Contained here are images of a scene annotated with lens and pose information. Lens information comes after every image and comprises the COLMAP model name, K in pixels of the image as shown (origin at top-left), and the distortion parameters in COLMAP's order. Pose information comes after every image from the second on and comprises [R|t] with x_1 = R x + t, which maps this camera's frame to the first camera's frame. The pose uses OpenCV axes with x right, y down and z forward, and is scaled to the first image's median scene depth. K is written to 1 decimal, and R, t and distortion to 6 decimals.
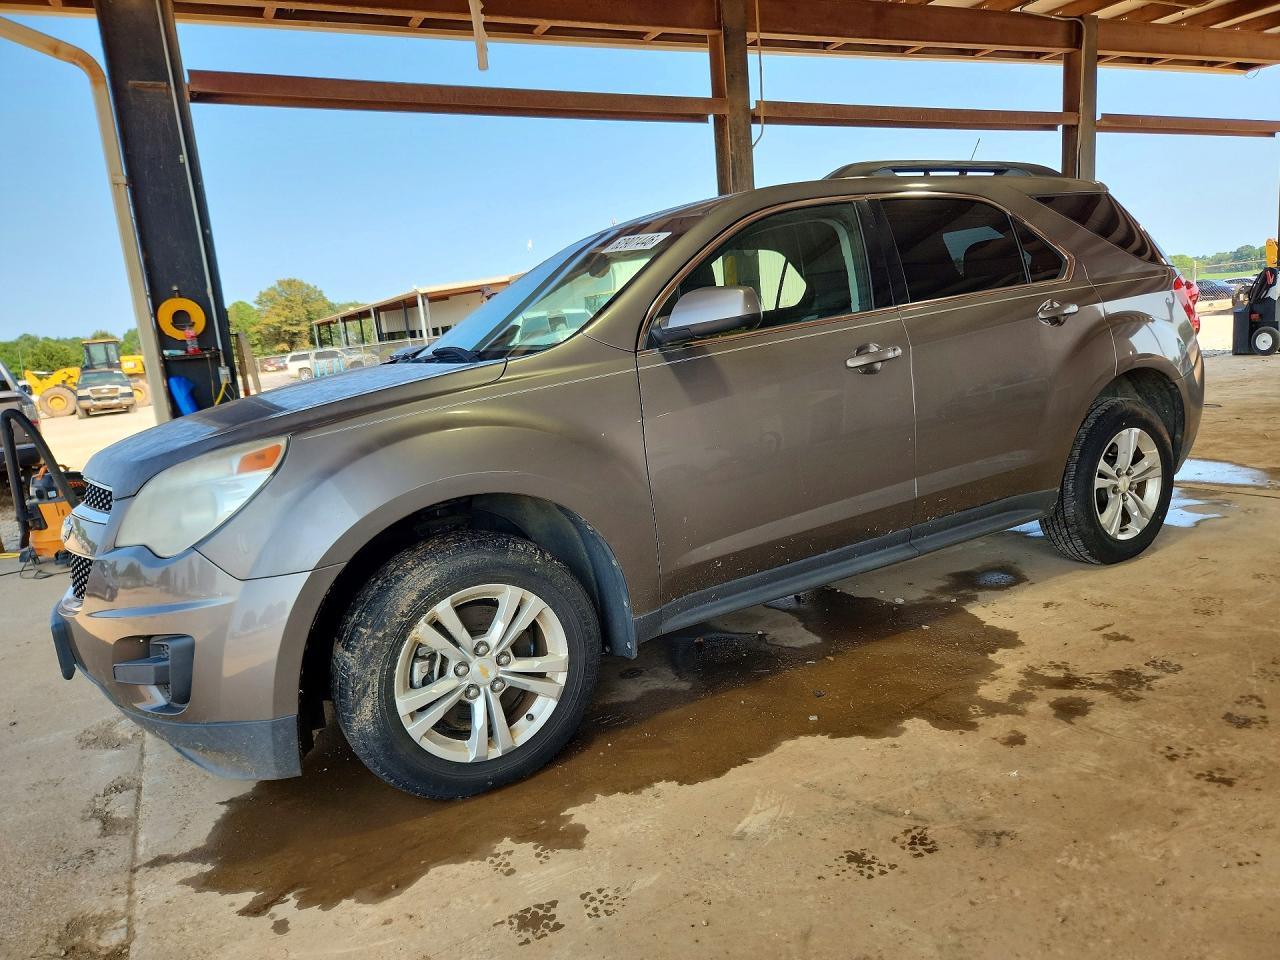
lens RADIAL K [[883.2, 0, 648.2], [0, 883.2, 486.1], [0, 0, 1]] dist [0.038325, -0.033135]
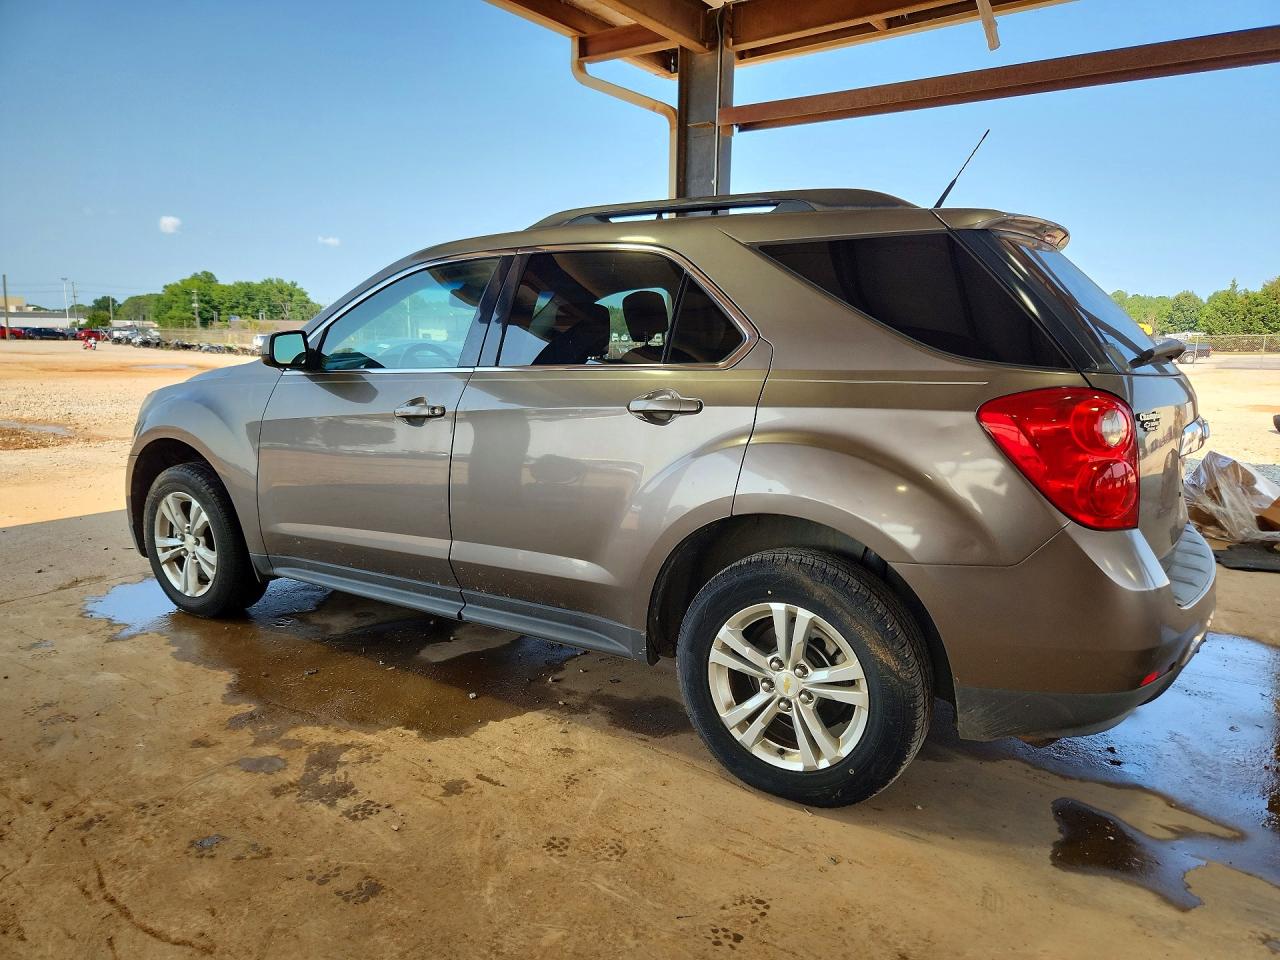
lens RADIAL K [[883.2, 0, 644.8], [0, 883.2, 476.5], [0, 0, 1]] dist [0.038325, -0.033135]
pose [[0.435101, 0.240174, -0.867758, 1.430702], [-0.205195, 0.964855, 0.164162, -0.329578], [0.876688, 0.106633, 0.469092, 0.822730]]
